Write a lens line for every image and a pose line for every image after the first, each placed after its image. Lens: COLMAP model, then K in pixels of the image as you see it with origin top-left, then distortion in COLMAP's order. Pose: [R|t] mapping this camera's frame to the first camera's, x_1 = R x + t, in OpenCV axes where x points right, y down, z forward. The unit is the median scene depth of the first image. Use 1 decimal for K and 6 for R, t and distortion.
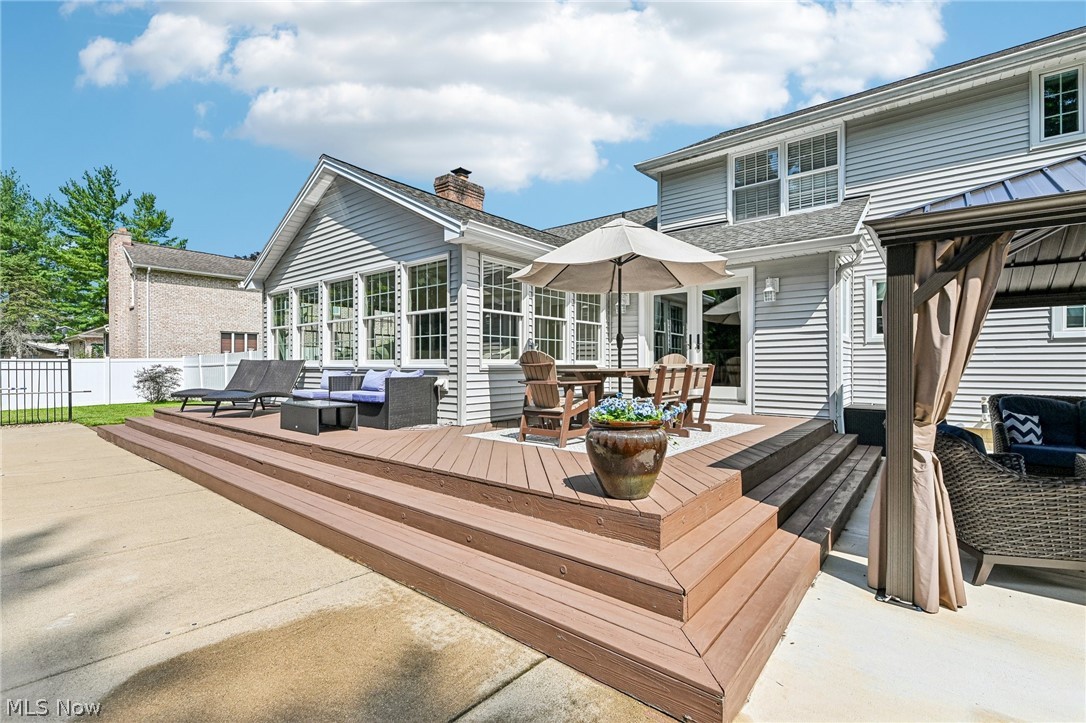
lens RADIAL K [[483.8, 0, 551.2], [0, 483.8, 365.5], [0, 0, 1]] dist [-0.000800, -0.000230]
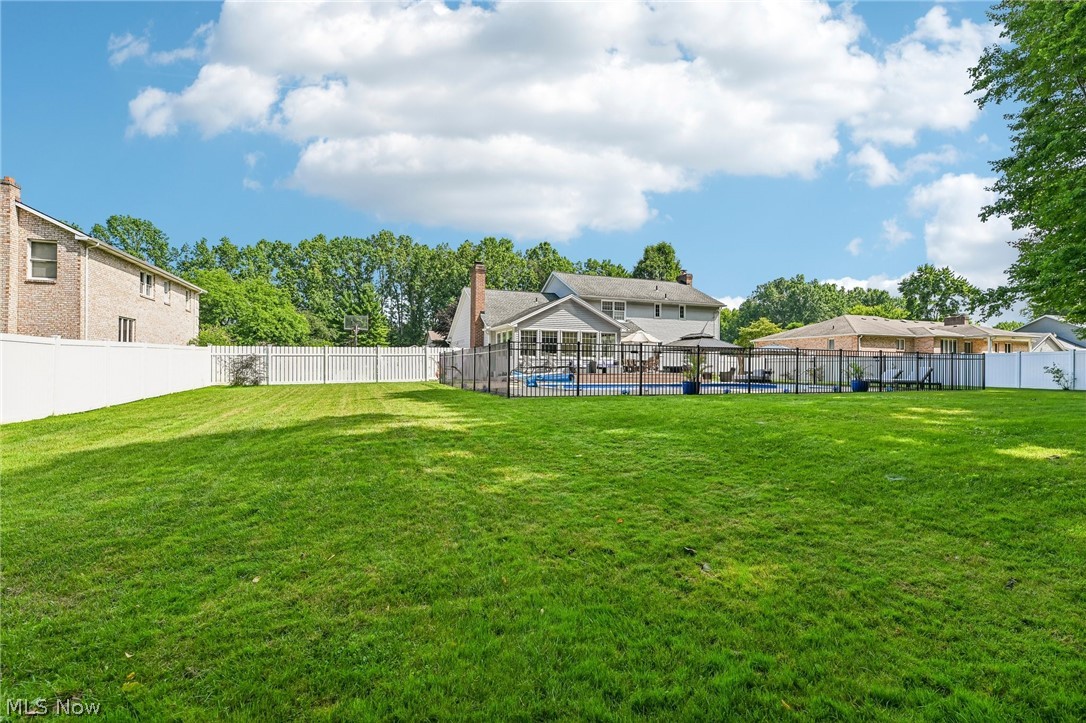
lens RADIAL K [[487.3, 0, 546.1], [0, 487.3, 365.7], [0, 0, 1]] dist [-0.001900, -0.001321]
pose [[0.498477, 0.007429, 0.866871, -3.440264], [-0.006784, 0.999966, -0.004669, 0.066445], [-0.866876, -0.003553, 0.498510, -0.476613]]
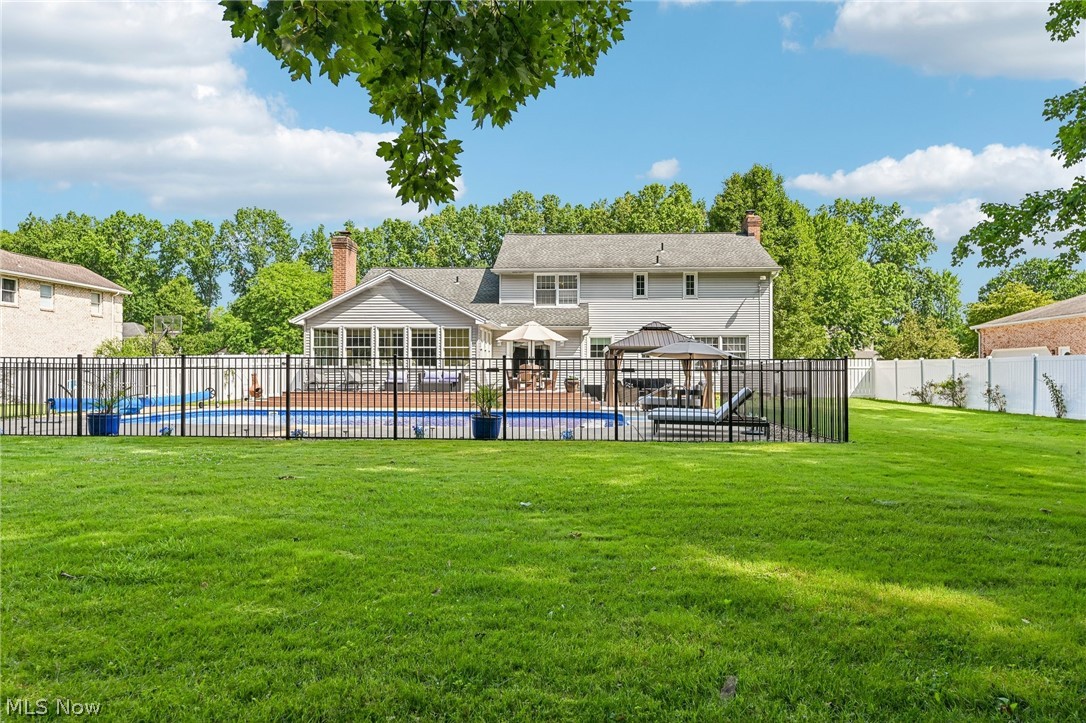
lens RADIAL K [[693.7, 0, 543.0], [0, 693.7, 361.5], [0, 0, 1]] dist [0.007032, 0.002149]
pose [[0.813514, 0.011048, 0.581441, -1.730793], [-0.002327, 0.999873, -0.015743, 0.015860], [-0.581541, 0.011455, 0.813437, -1.915942]]
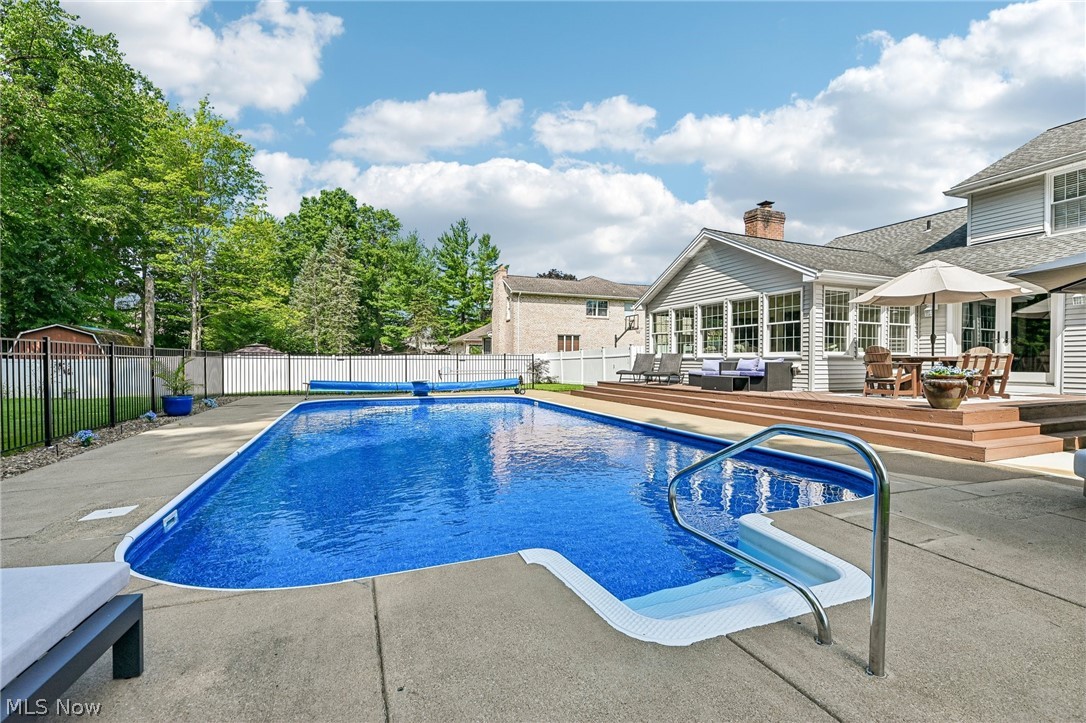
lens RADIAL K [[481.8, 0, 548.1], [0, 481.8, 367.2], [0, 0, 1]] dist [-0.000976, -0.000998]
pose [[0.876720, 0.008307, -0.480930, -0.147985], [-0.002712, 0.999920, 0.012328, 0.018420], [0.480994, -0.009504, 0.876672, -0.710271]]
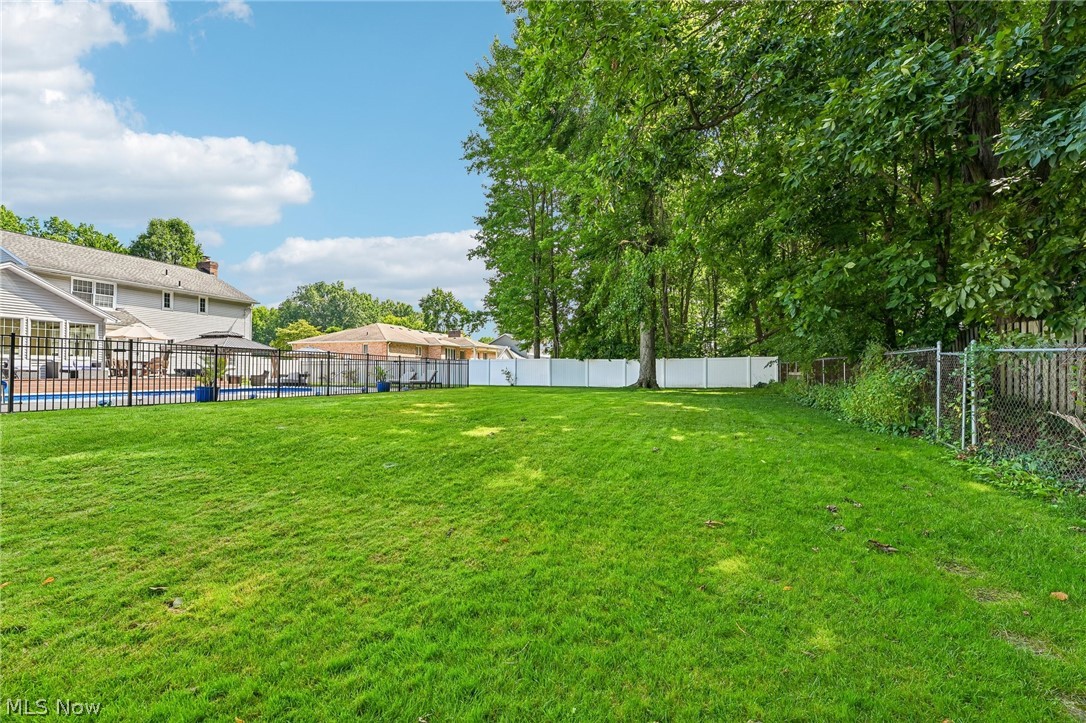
lens RADIAL K [[487.3, 0, 546.1], [0, 487.3, 365.7], [0, 0, 1]] dist [-0.001900, -0.001321]
pose [[-0.350758, 0.013160, 0.936374, -3.441530], [-0.003369, 0.999877, -0.015315, 0.066095], [-0.936460, -0.008526, -0.350670, -0.511645]]
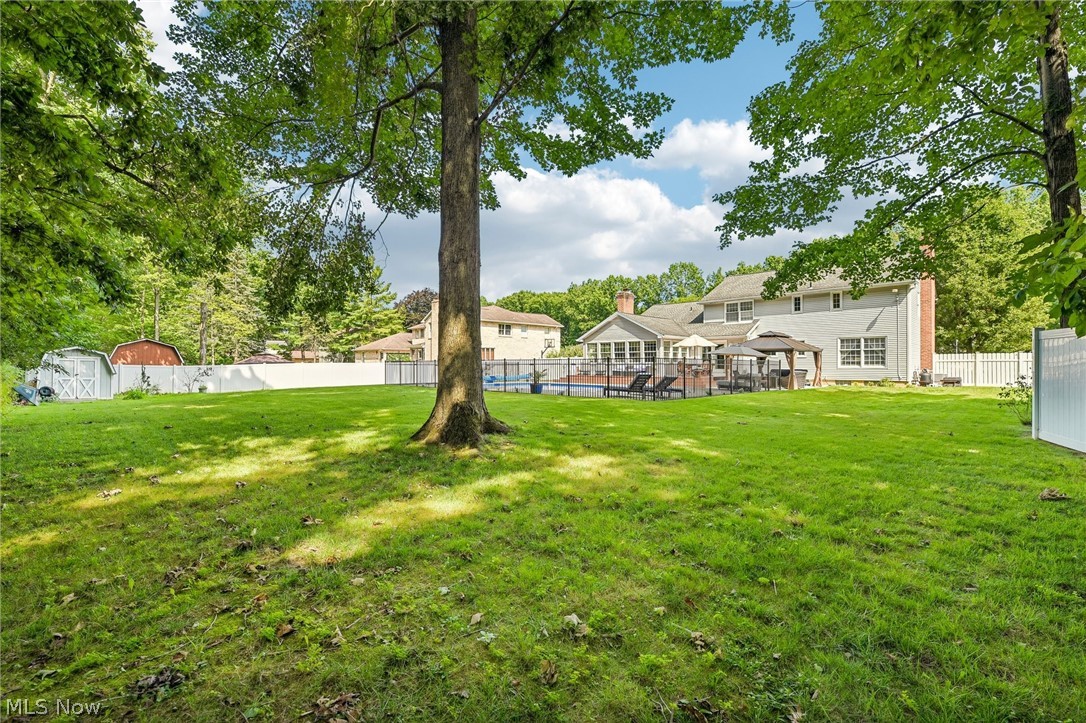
lens RADIAL K [[481.8, 0, 548.1], [0, 481.8, 367.2], [0, 0, 1]] dist [-0.000976, -0.000998]
pose [[0.993935, 0.000707, -0.109969, -0.612011], [-0.000540, 0.999999, 0.001551, 0.024045], [0.109970, -0.001483, 0.993934, -3.085330]]
